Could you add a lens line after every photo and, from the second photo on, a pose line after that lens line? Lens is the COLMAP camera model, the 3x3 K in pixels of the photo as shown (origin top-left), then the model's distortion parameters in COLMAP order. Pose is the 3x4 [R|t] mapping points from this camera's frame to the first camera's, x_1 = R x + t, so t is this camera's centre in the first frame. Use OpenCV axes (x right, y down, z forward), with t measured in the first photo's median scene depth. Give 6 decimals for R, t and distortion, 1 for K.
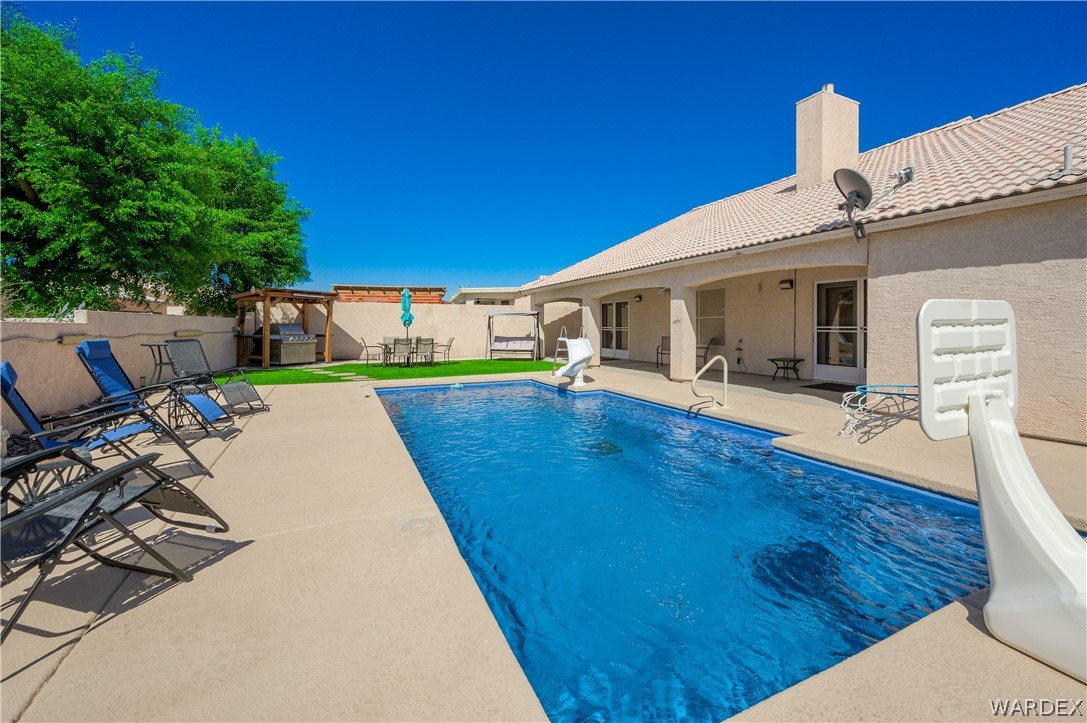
lens RADIAL K [[439.5, 0, 541.3], [0, 439.5, 332.2], [0, 0, 1]] dist [-0.002142, -0.000090]
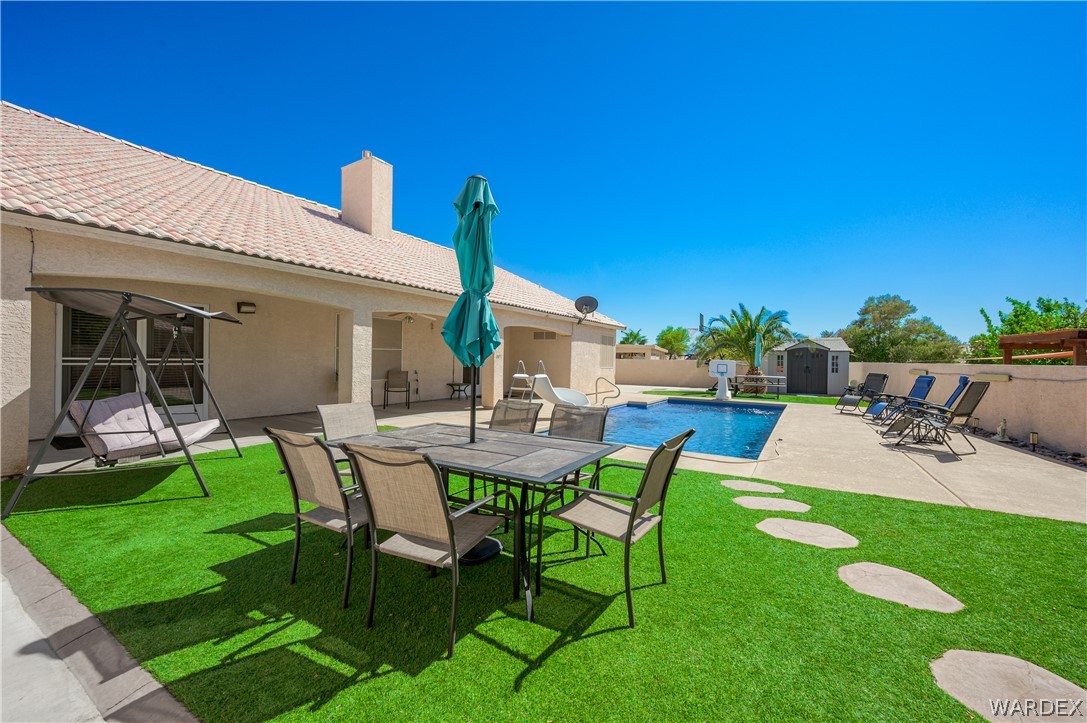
lens RADIAL K [[432.5, 0, 545.5], [0, 432.5, 359.9], [0, 0, 1]] dist [0.001018, -0.000074]
pose [[-0.561519, -0.008516, 0.827420, -0.523118], [-0.003163, 0.999962, 0.008146, -0.018429], [-0.827458, 0.001956, -0.561524, 1.149204]]
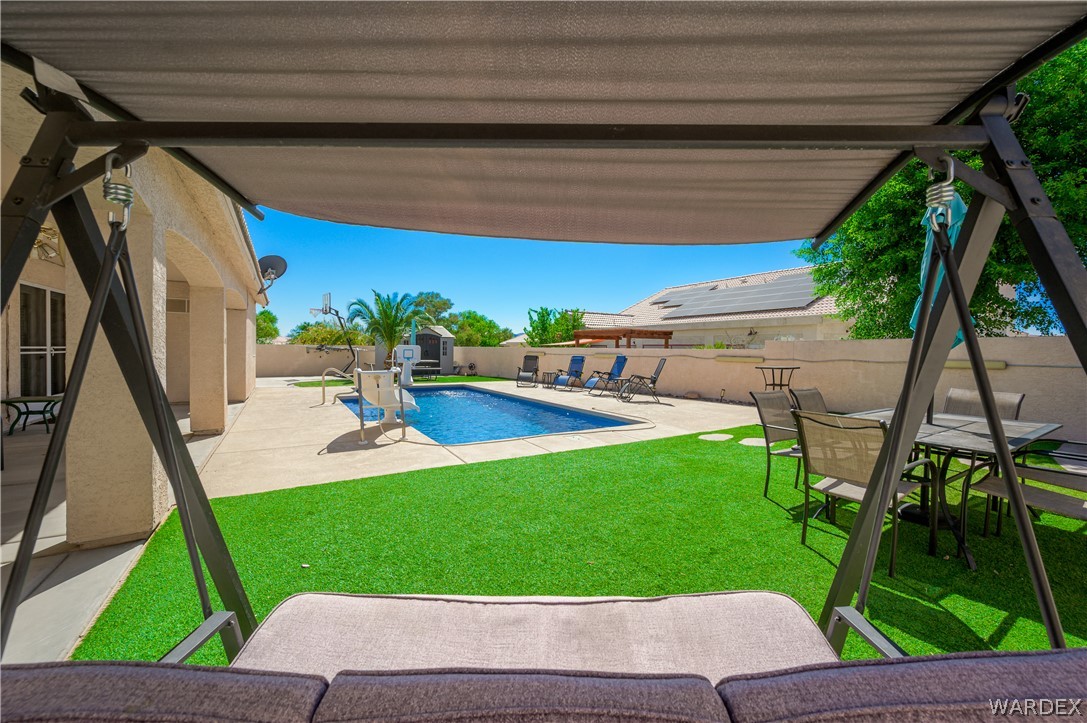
lens RADIAL K [[426.9, 0, 542.6], [0, 426.9, 359.5], [0, 0, 1]] dist [0.002464, -0.000025]
pose [[-0.993518, -0.005074, -0.113558, -0.073905], [-0.009398, 0.999250, 0.037575, -0.018355], [0.113282, 0.038398, -0.992821, 1.273133]]
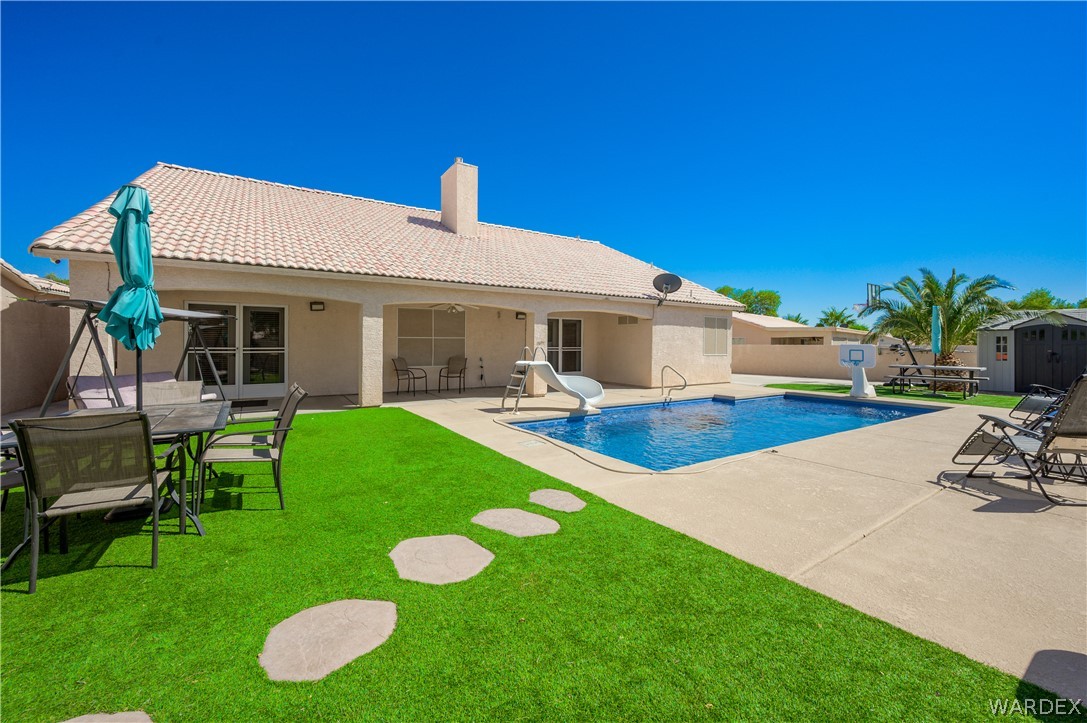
lens RADIAL K [[444.2, 0, 549.1], [0, 444.2, 345.7], [0, 0, 1]] dist [-0.002206, -0.000265]
pose [[-0.154353, 0.000015, 0.988016, -0.611256], [0.008793, 0.999960, 0.001359, -0.014069], [-0.987977, 0.008897, -0.154347, 0.863654]]
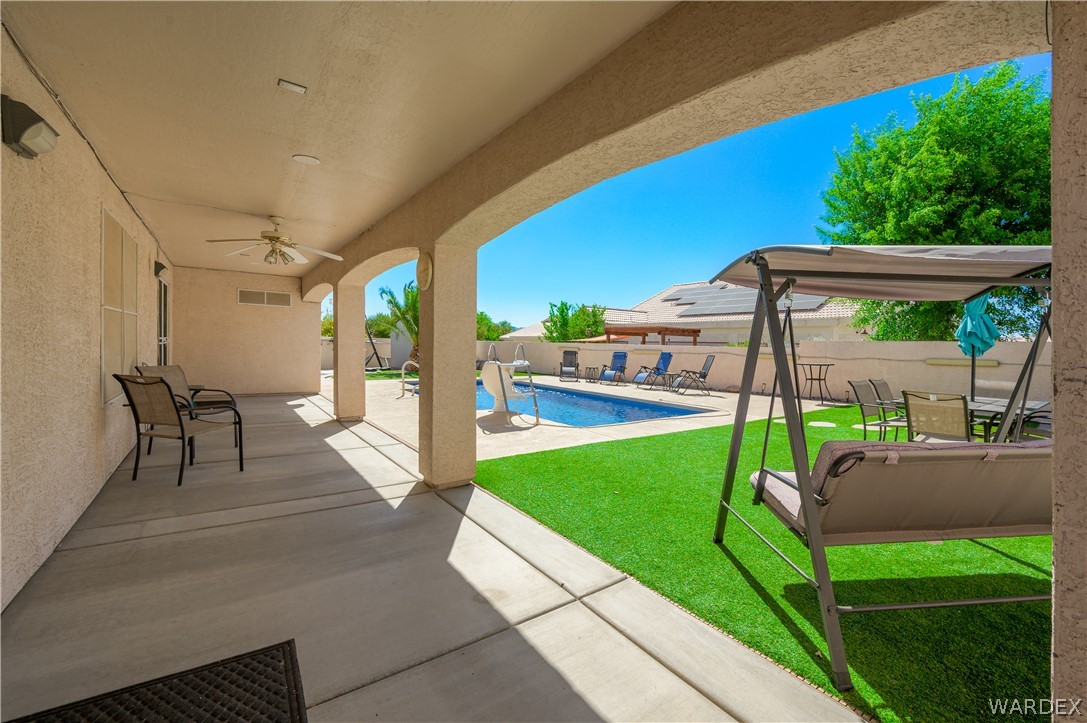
lens RADIAL K [[457.6, 0, 575.6], [0, 457.6, 346.5], [0, 0, 1]] dist [0.000253, -0.000370]
pose [[-0.973430, -0.019793, -0.228130, 0.104020], [-0.024438, 0.999547, 0.017557, -0.020005], [0.227679, 0.022665, -0.973472, 1.360623]]
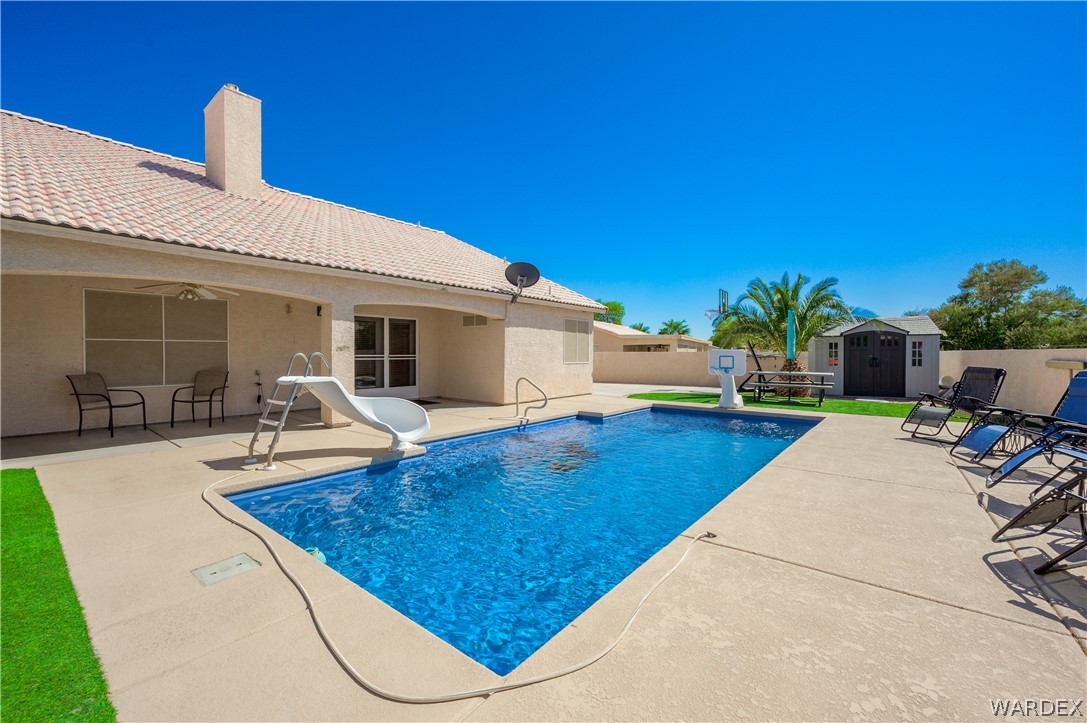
lens RADIAL K [[441.9, 0, 543.5], [0, 441.9, 361.5], [0, 0, 1]] dist [0.000178, -0.000136]
pose [[-0.445598, -0.011493, 0.895159, -0.401909], [0.012981, 0.999730, 0.019297, -0.008790], [-0.895139, 0.020219, -0.445328, 0.771363]]
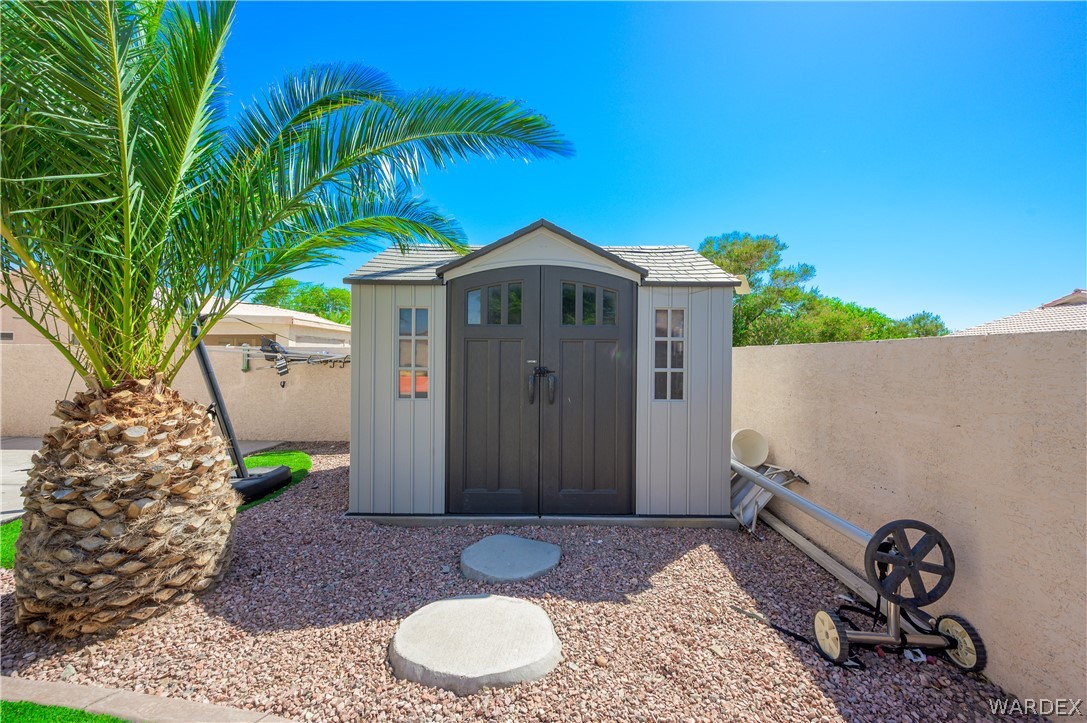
lens RADIAL K [[441.9, 0, 543.5], [0, 441.9, 361.5], [0, 0, 1]] dist [0.000178, -0.000136]
pose [[-0.815015, -0.008925, 0.579371, 0.022182], [0.001327, 0.999850, 0.017269, 0.003965], [-0.579439, 0.014843, -0.814881, -0.163596]]
